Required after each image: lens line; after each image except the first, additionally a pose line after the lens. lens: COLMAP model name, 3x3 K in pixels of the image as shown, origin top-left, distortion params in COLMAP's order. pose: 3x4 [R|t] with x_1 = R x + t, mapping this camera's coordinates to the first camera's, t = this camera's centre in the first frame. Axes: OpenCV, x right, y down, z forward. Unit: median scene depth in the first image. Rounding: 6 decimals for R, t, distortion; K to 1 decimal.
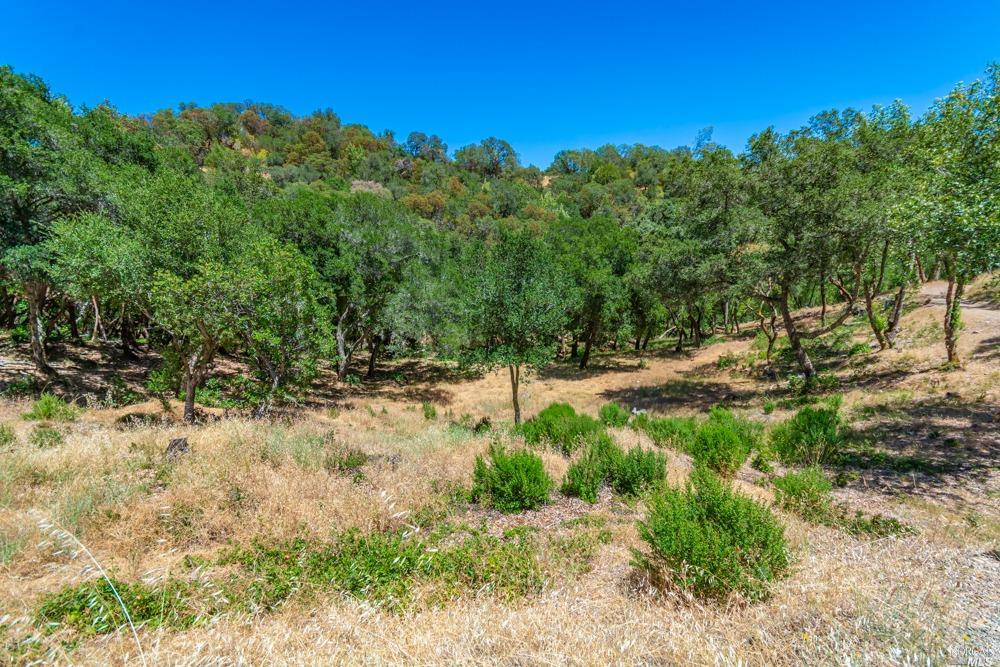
lens RADIAL K [[439.7, 0, 508.5], [0, 439.7, 340.0], [0, 0, 1]] dist [0.005023, -0.000629]
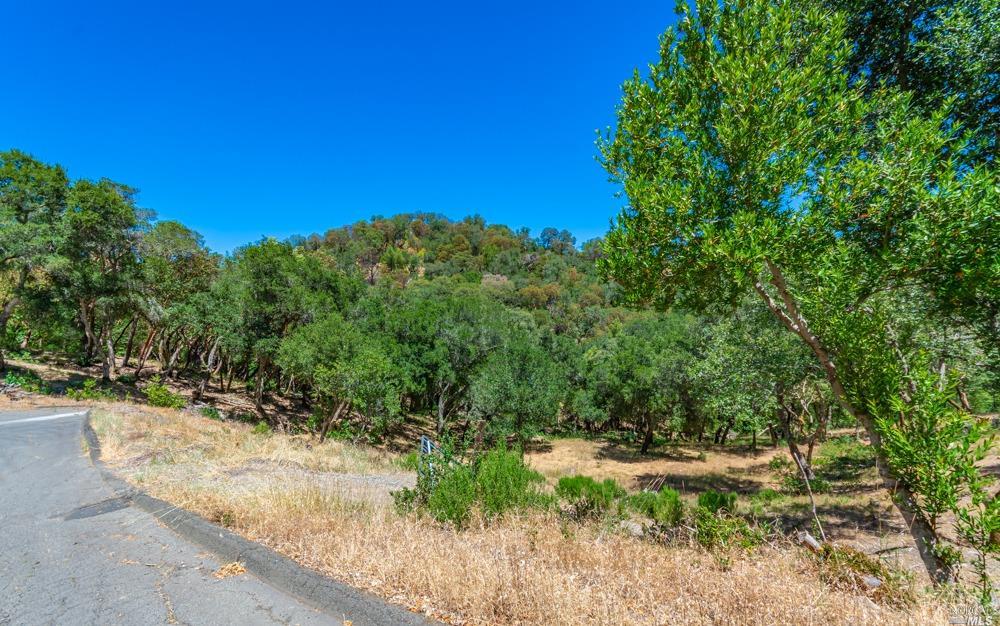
lens RADIAL K [[439.2, 0, 507.6], [0, 439.2, 336.8], [0, 0, 1]] dist [0.002381, 0.001260]
pose [[0.953522, 0.042984, -0.298242, 0.163336], [-0.095836, 0.981640, -0.164921, -0.008694], [0.285677, 0.185839, 0.940134, -0.174322]]
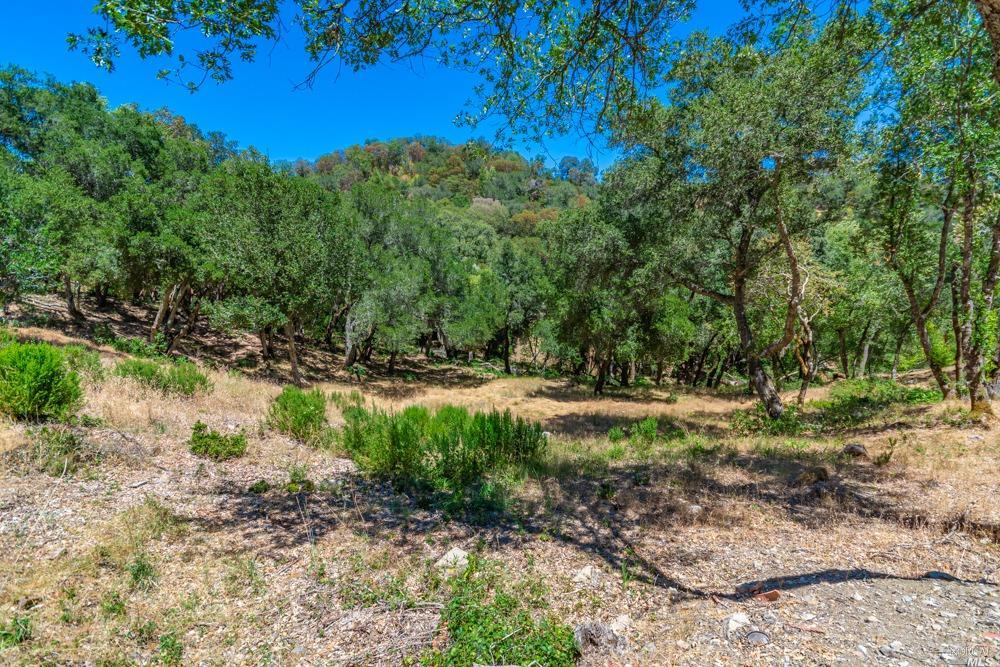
lens RADIAL K [[459.7, 0, 508.3], [0, 459.7, 330.7], [0, 0, 1]] dist [0.000958, -0.000321]
pose [[0.929013, 0.093462, -0.358049, 0.318390], [-0.126600, 0.989467, -0.070202, 0.029817], [0.347716, 0.110547, 0.931060, 0.127567]]
